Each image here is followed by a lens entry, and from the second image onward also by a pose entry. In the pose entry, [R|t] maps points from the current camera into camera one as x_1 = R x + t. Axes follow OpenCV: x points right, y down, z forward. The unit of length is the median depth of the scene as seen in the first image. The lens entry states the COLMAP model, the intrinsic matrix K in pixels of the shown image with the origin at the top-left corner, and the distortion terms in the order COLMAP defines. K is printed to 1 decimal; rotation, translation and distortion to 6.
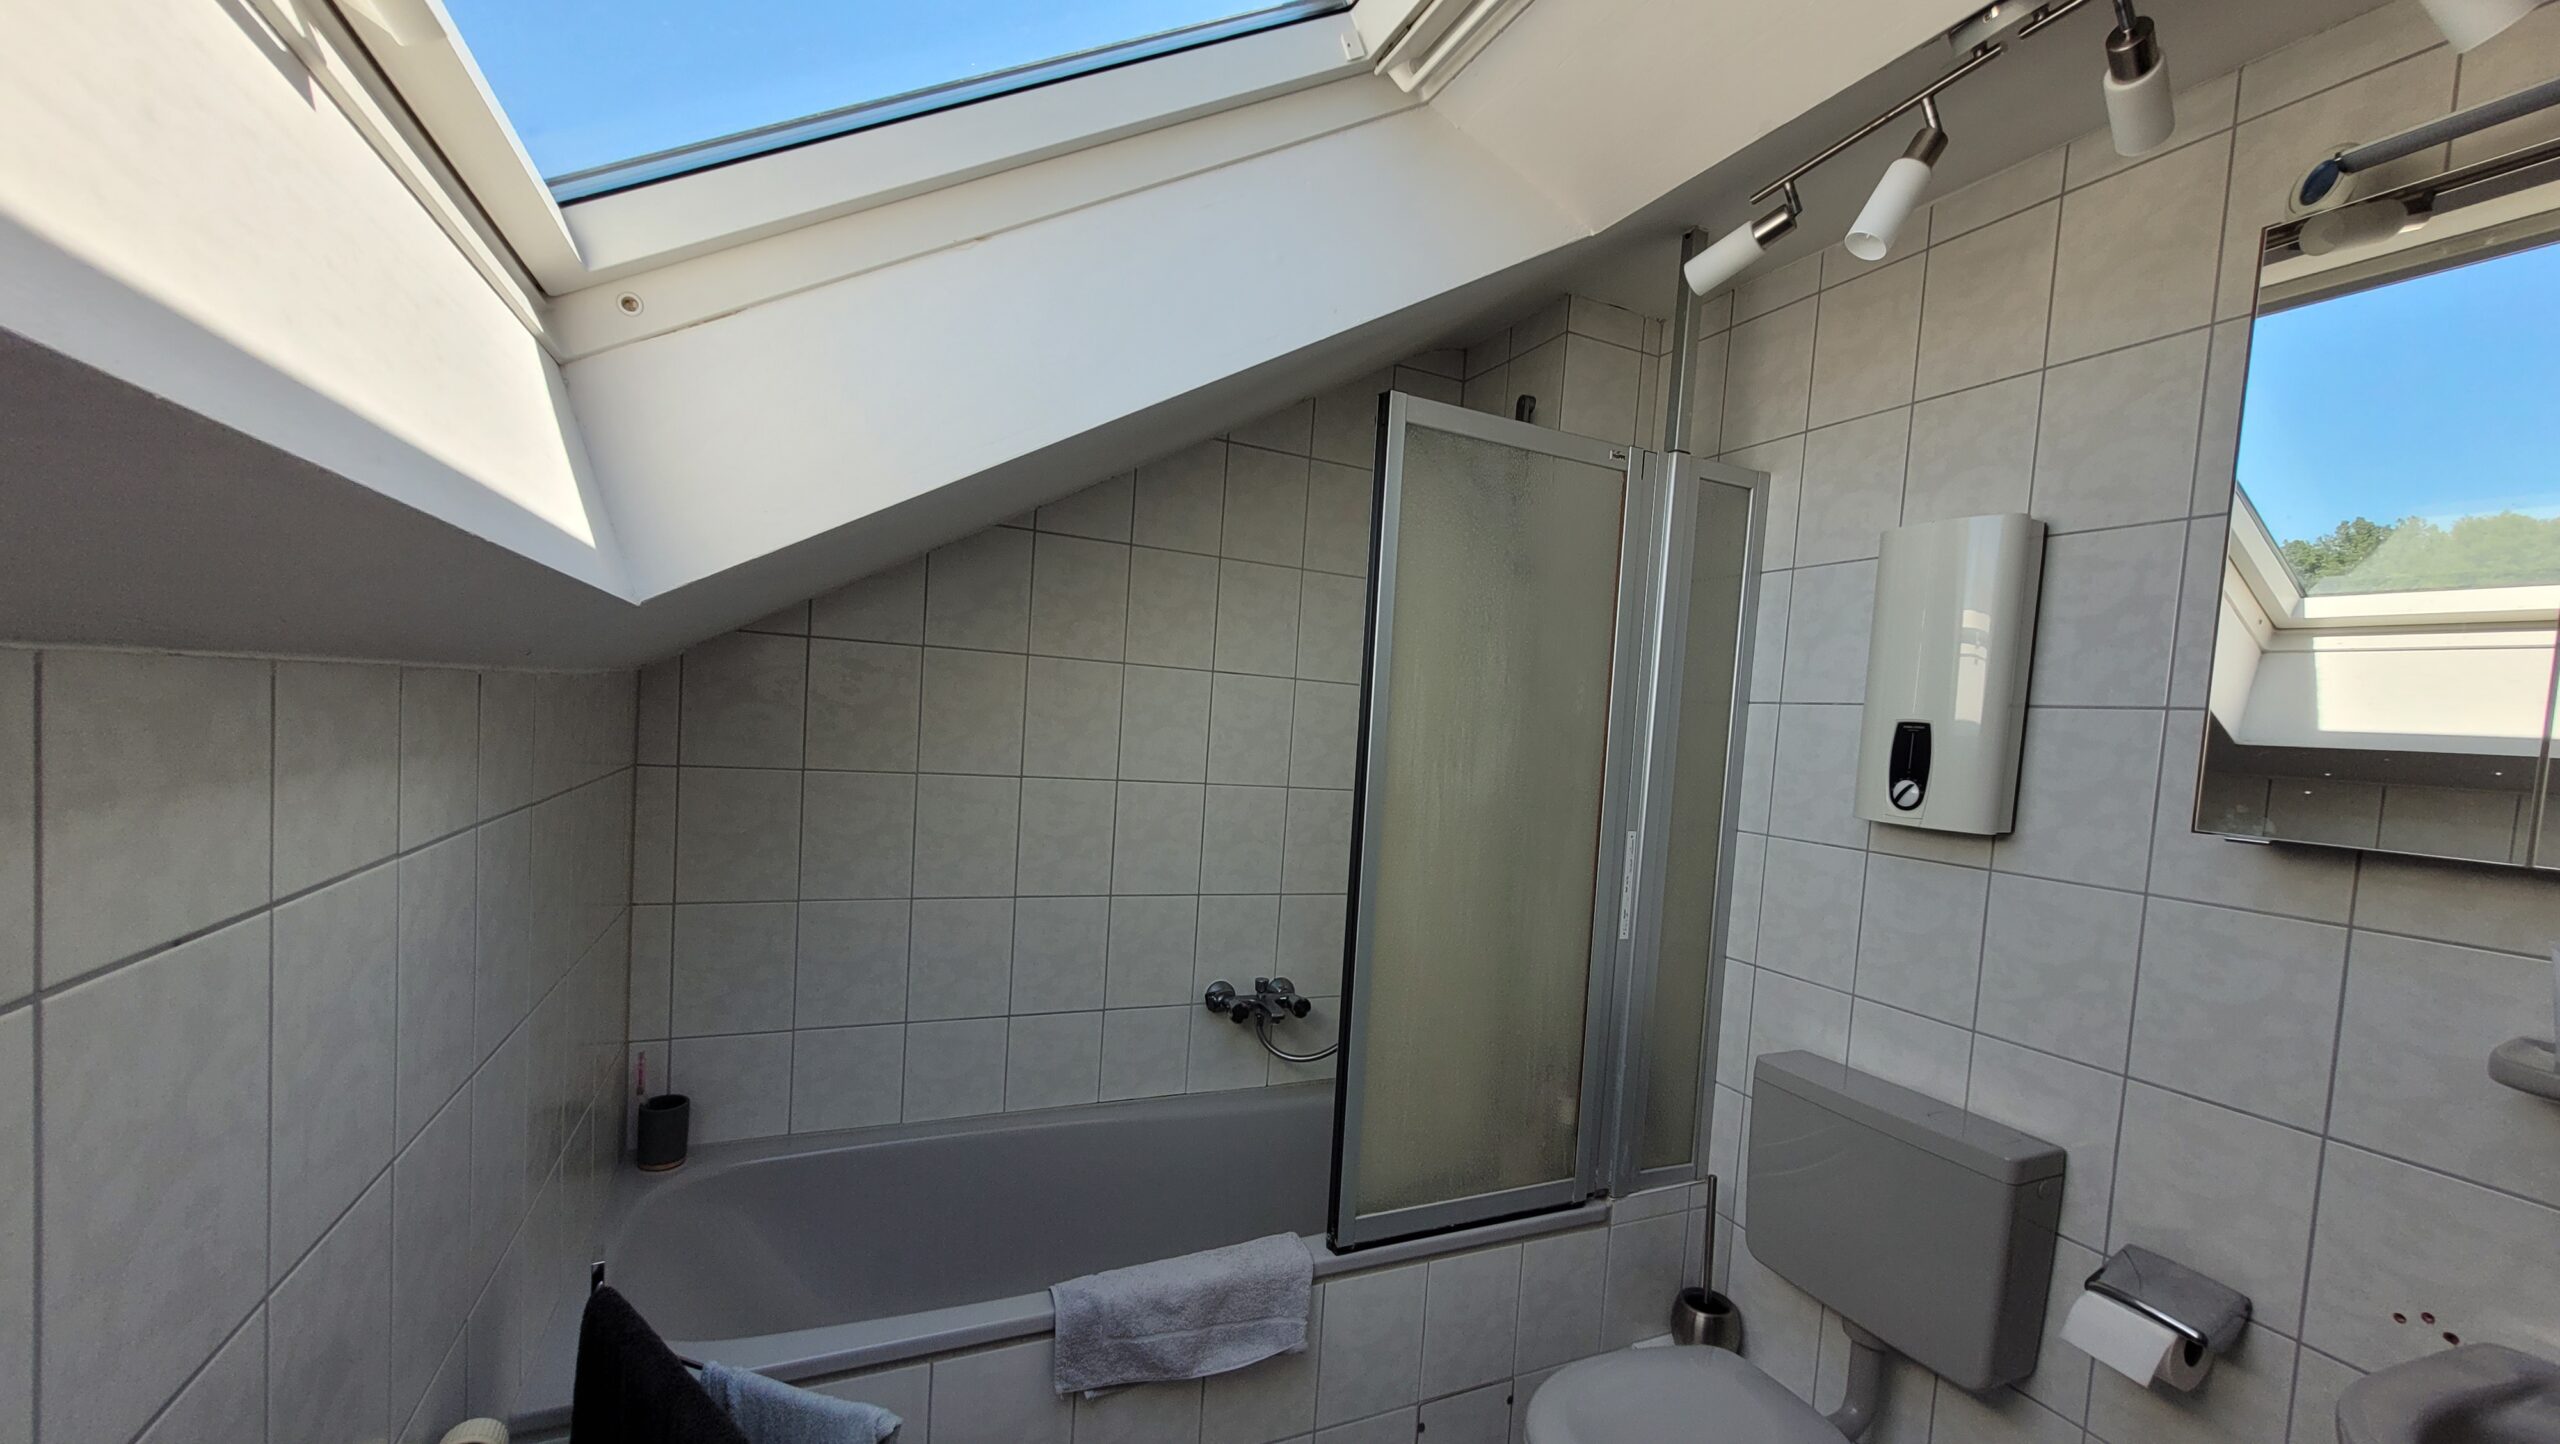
lens RADIAL K [[1004.1, 0, 1300.7], [0, 1004.1, 780.1], [0, 0, 1]] dist [0.000007, -0.000670]
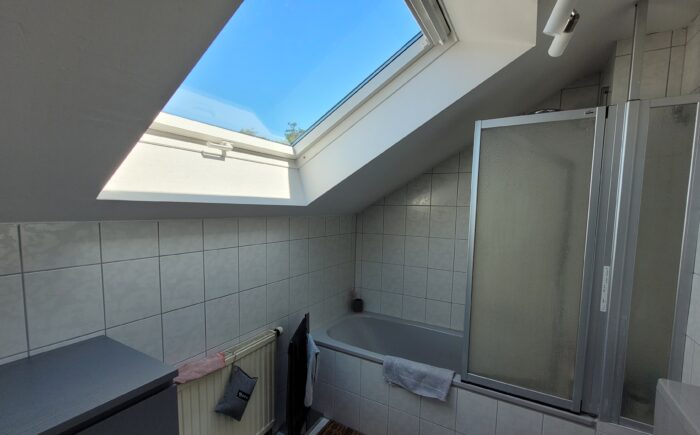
lens RADIAL K [[303.5, 0, 356.9], [0, 303.5, 235.0], [0, 0, 1]] dist [-0.001103, 0.000050]
pose [[0.574496, 0.018158, -0.818306, 0.677526], [-0.033343, 0.999443, -0.001232, -0.001694], [0.817828, 0.027992, 0.574781, 0.125693]]
